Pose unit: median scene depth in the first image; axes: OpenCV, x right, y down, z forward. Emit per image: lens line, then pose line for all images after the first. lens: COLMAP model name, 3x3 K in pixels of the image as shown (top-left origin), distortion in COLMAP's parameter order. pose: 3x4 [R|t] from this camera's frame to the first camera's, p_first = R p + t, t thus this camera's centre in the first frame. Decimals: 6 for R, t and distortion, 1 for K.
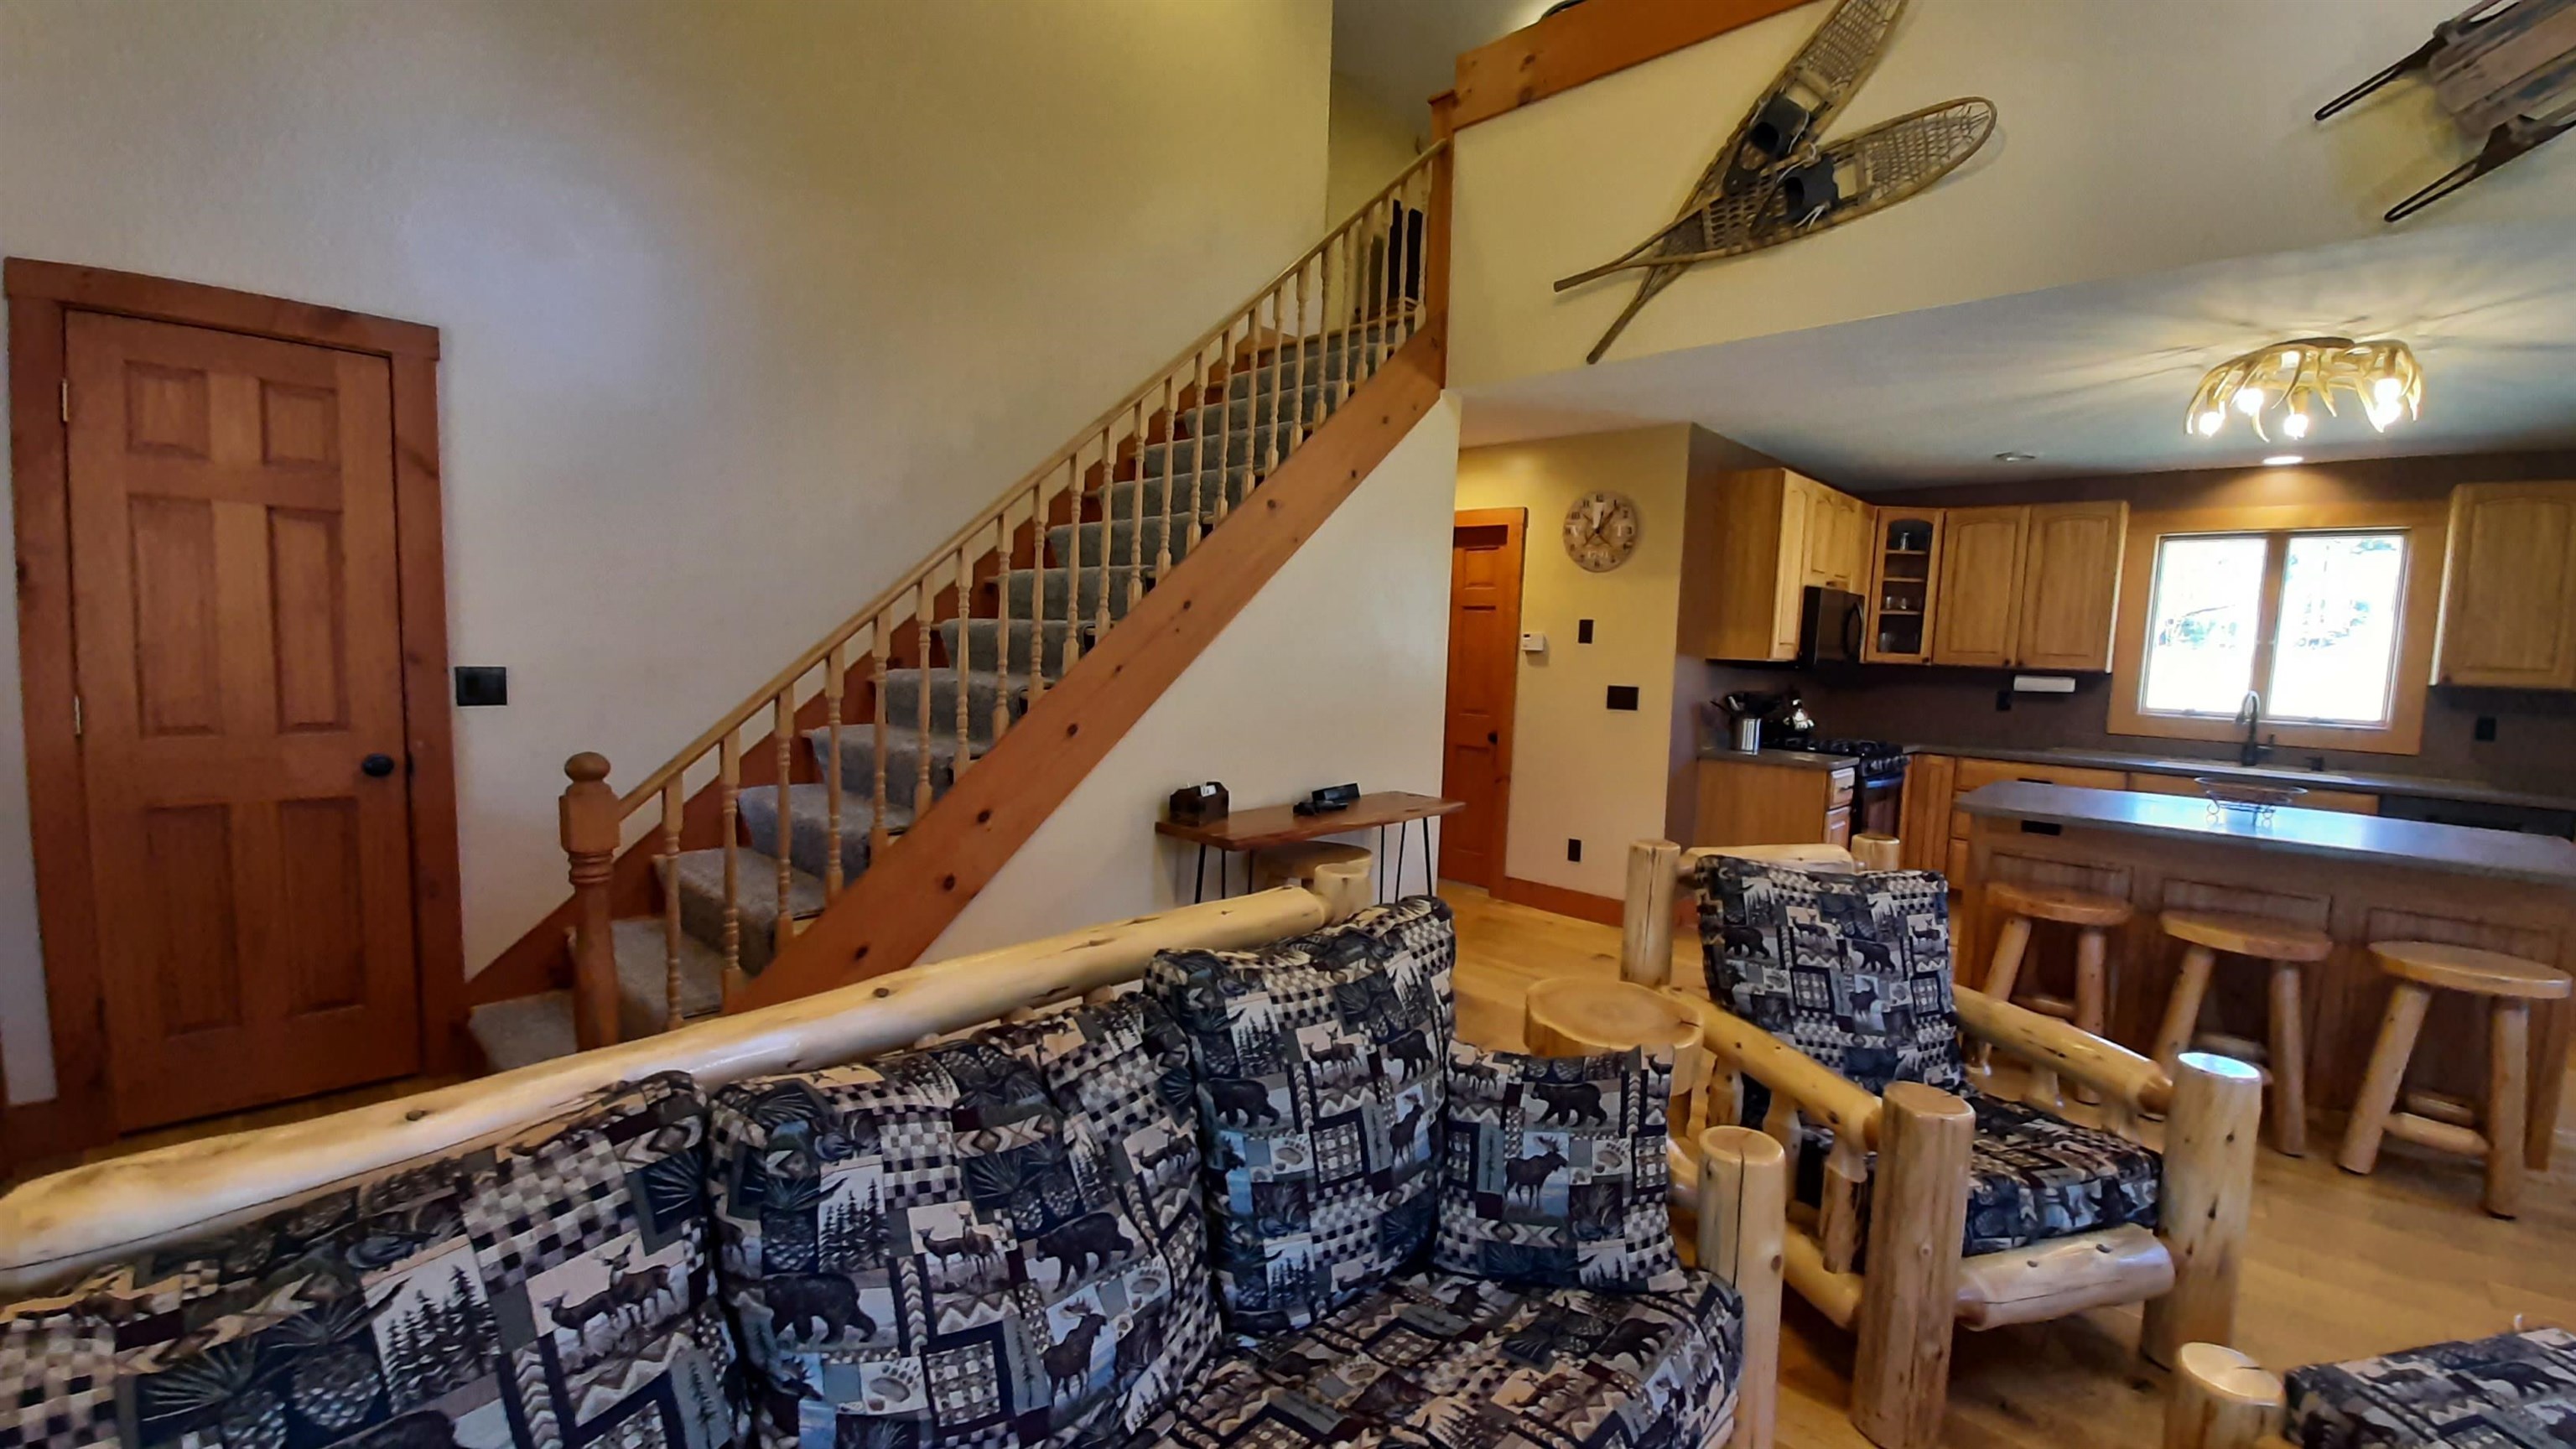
lens RADIAL K [[1012.8, 0, 1324.3], [0, 1012.8, 734.1], [0, 0, 1]] dist [0.021640, -0.018112]
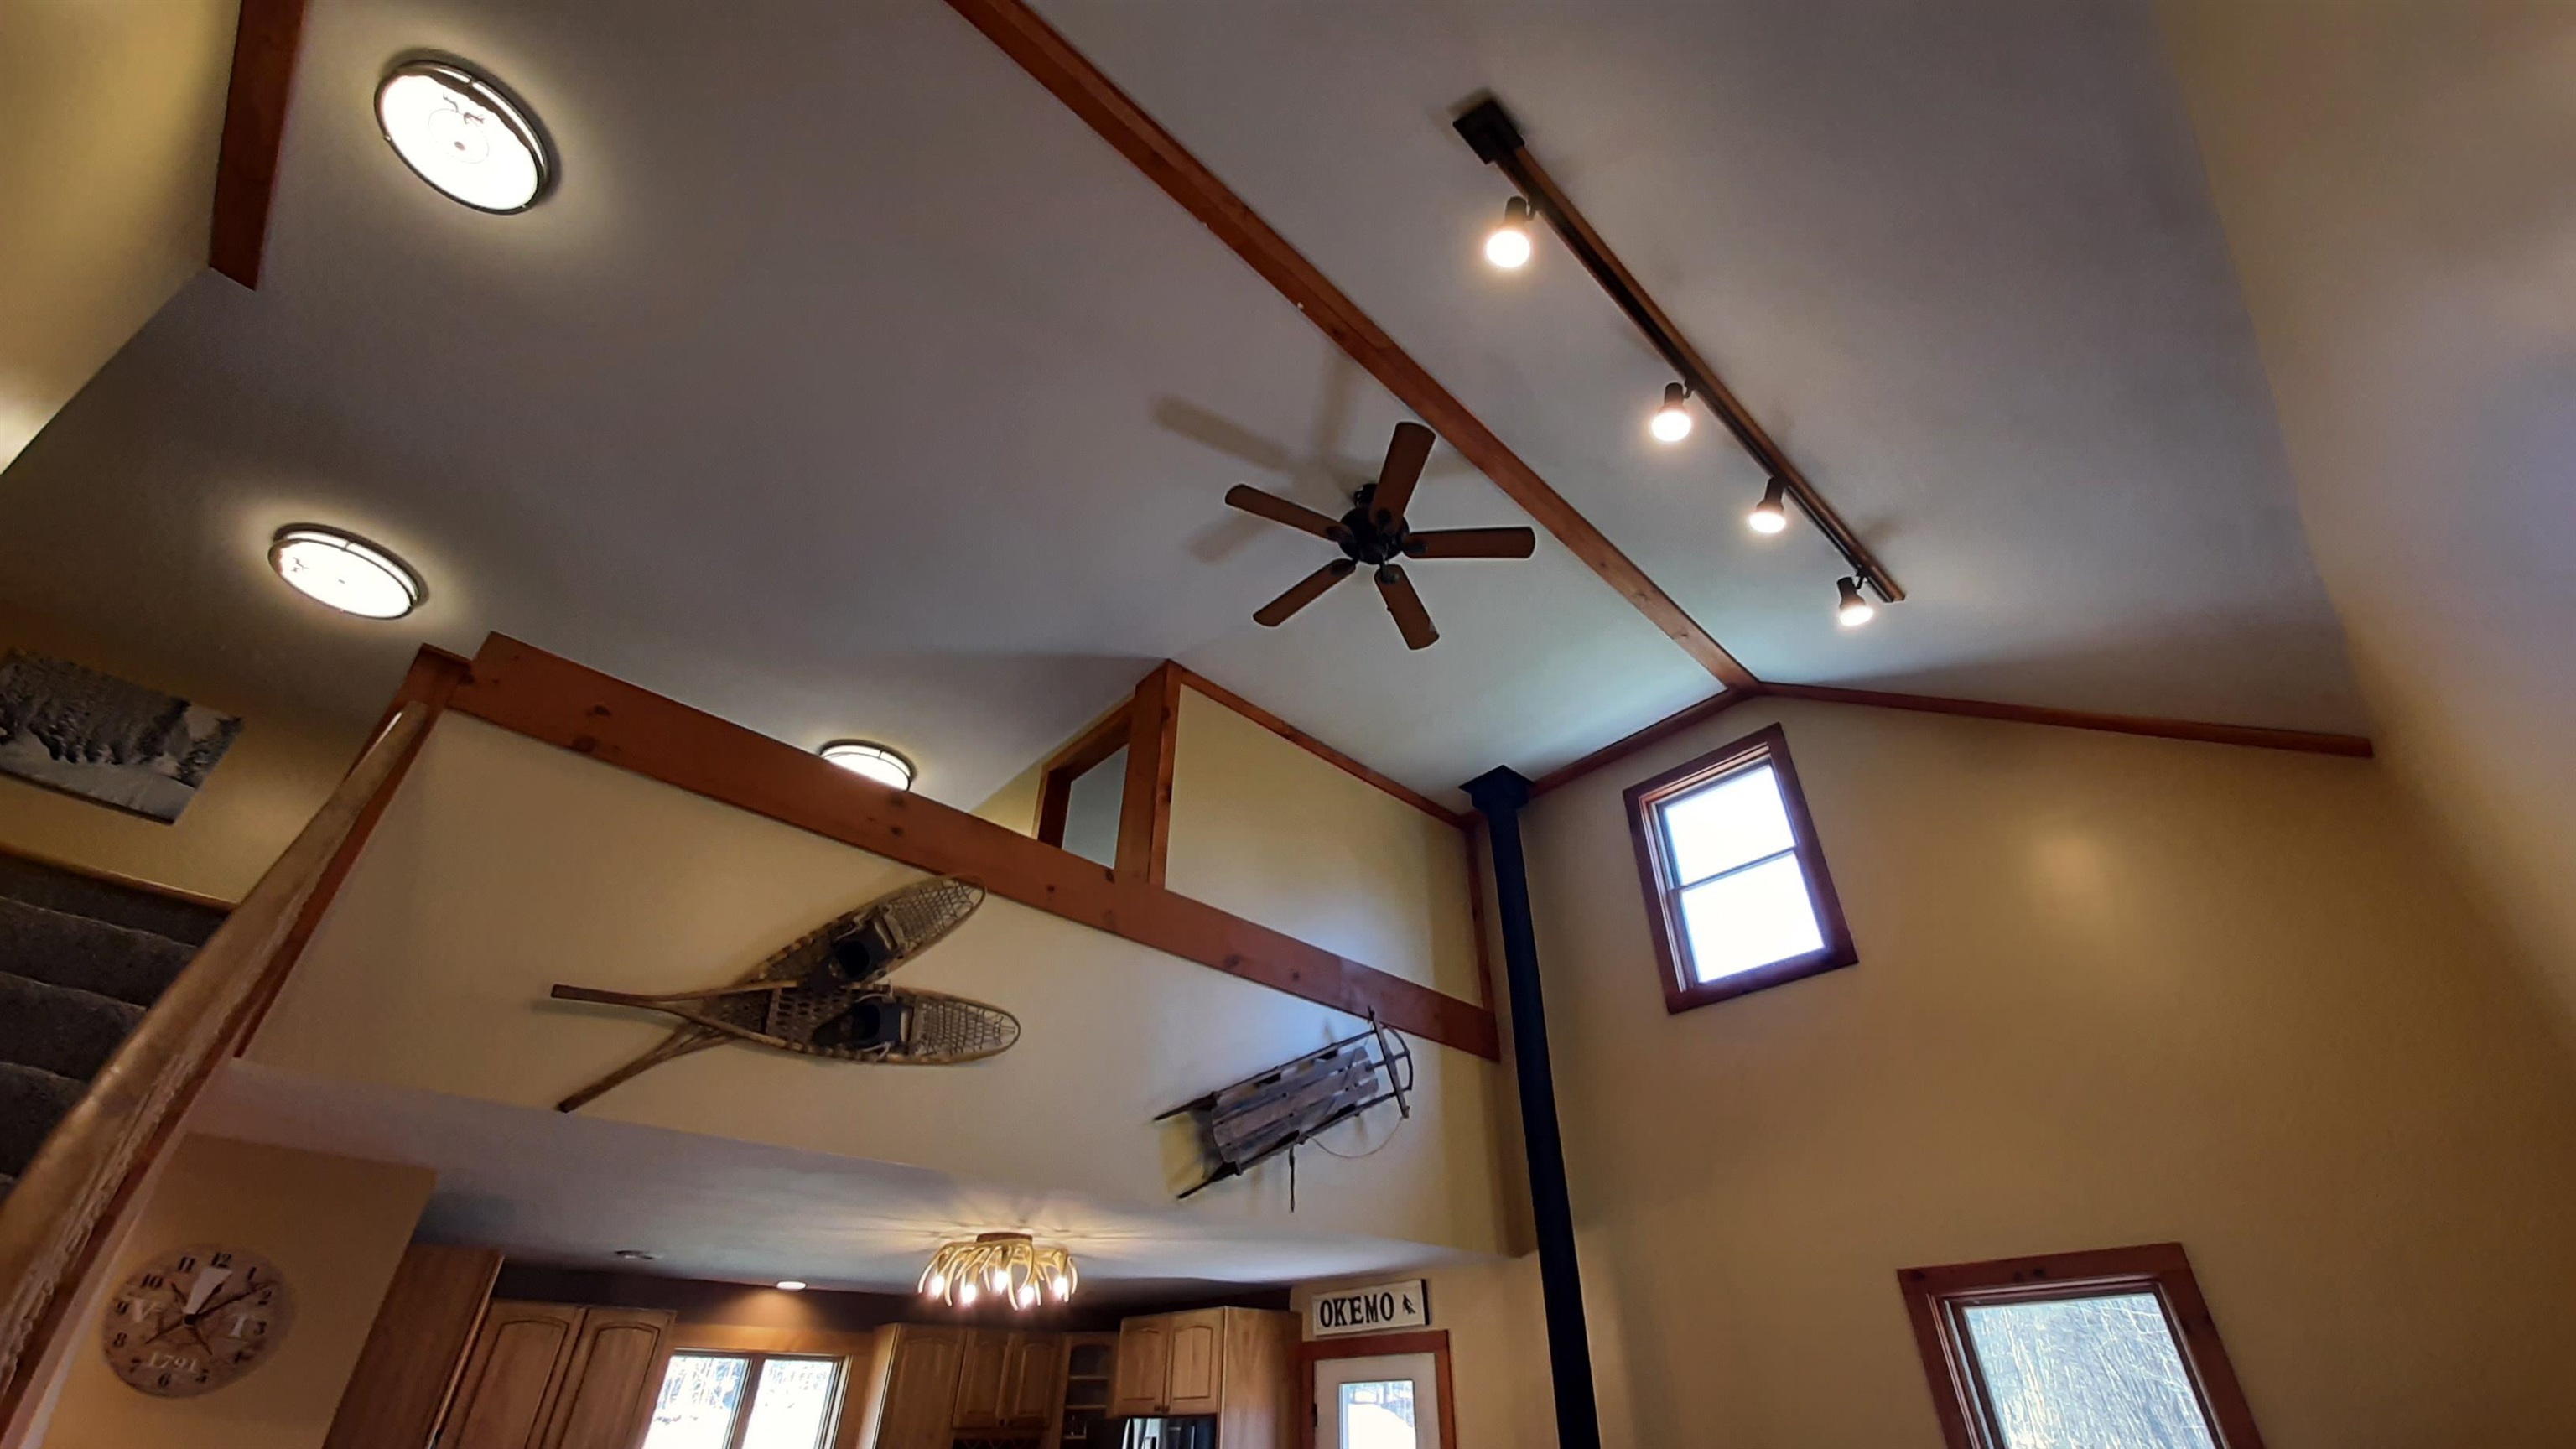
lens RADIAL K [[1012.8, 0, 1324.3], [0, 1012.8, 734.1], [0, 0, 1]] dist [0.021640, -0.018112]
pose [[0.059913, 0.535200, 0.842598, -0.348760], [0.103075, 0.836285, -0.538519, -0.104879], [-0.992868, 0.119115, -0.005061, 0.320770]]
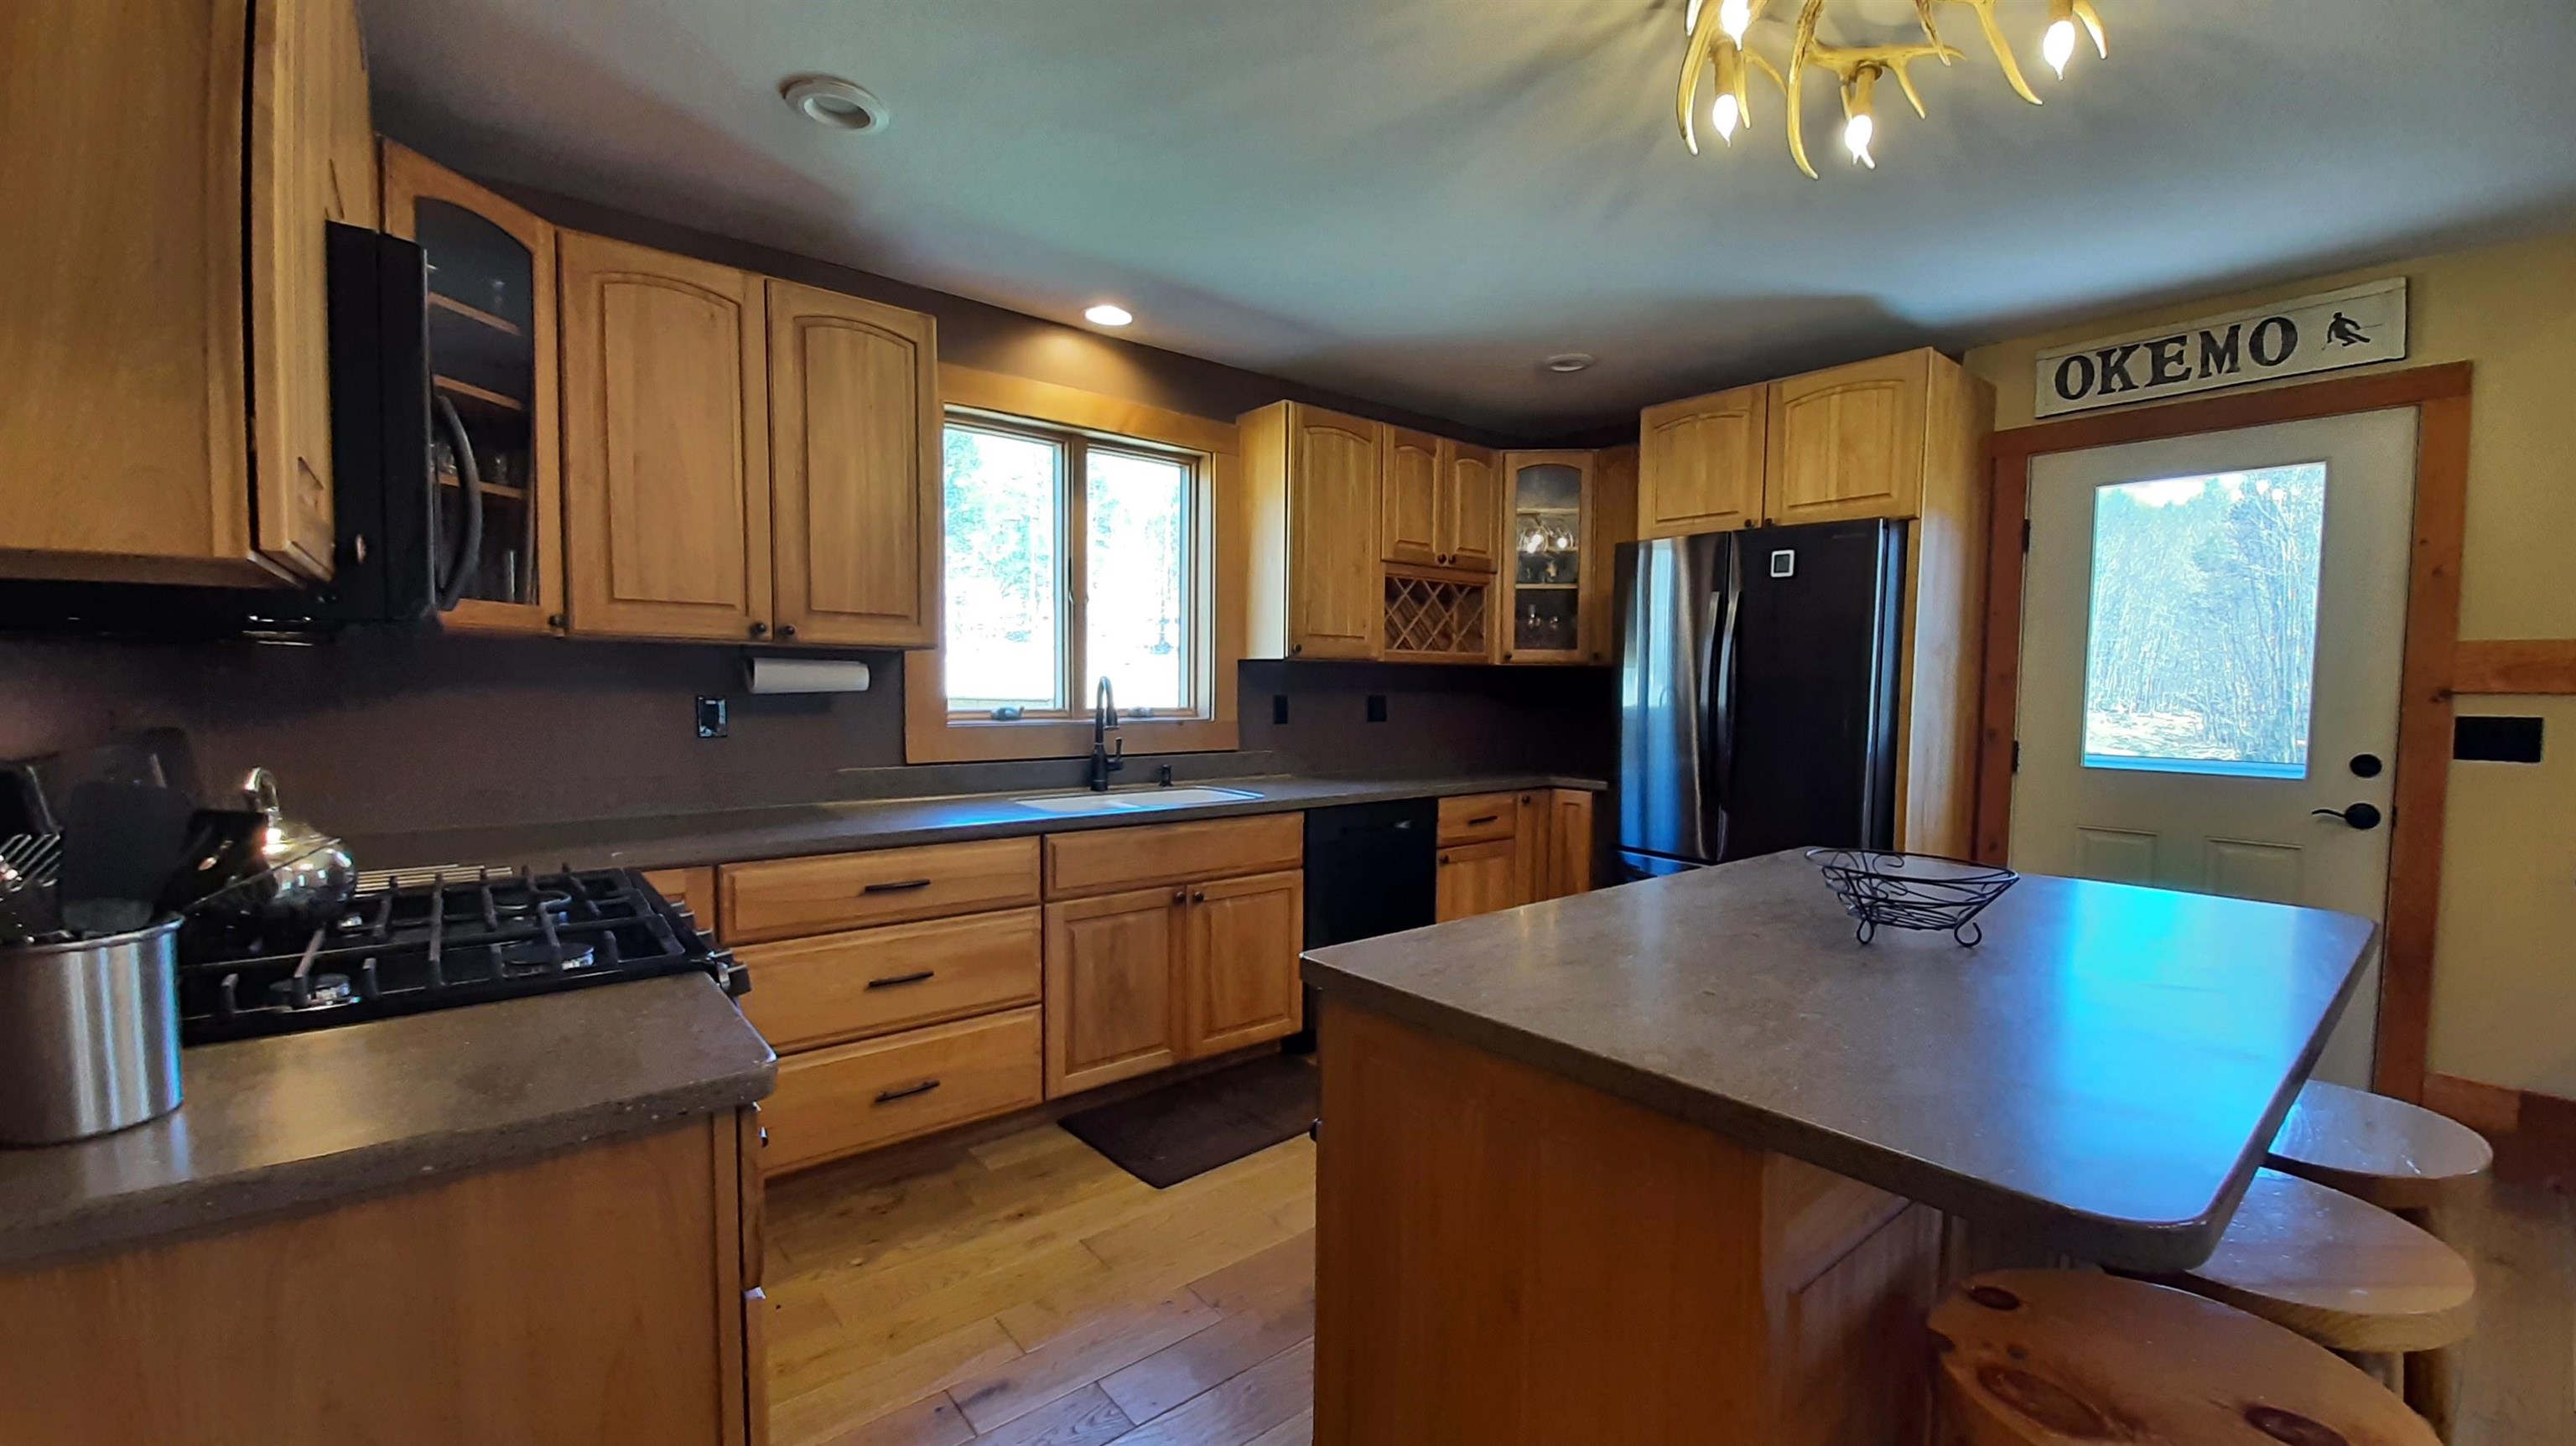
lens RADIAL K [[1030.9, 0, 1339.7], [0, 1030.9, 746.6], [0, 0, 1]] dist [-0.000574, -0.006583]
pose [[0.122655, -0.095415, 0.987852, 0.290544], [0.086431, 0.992613, 0.085143, -0.040967], [-0.988679, 0.074938, 0.129996, 0.790222]]
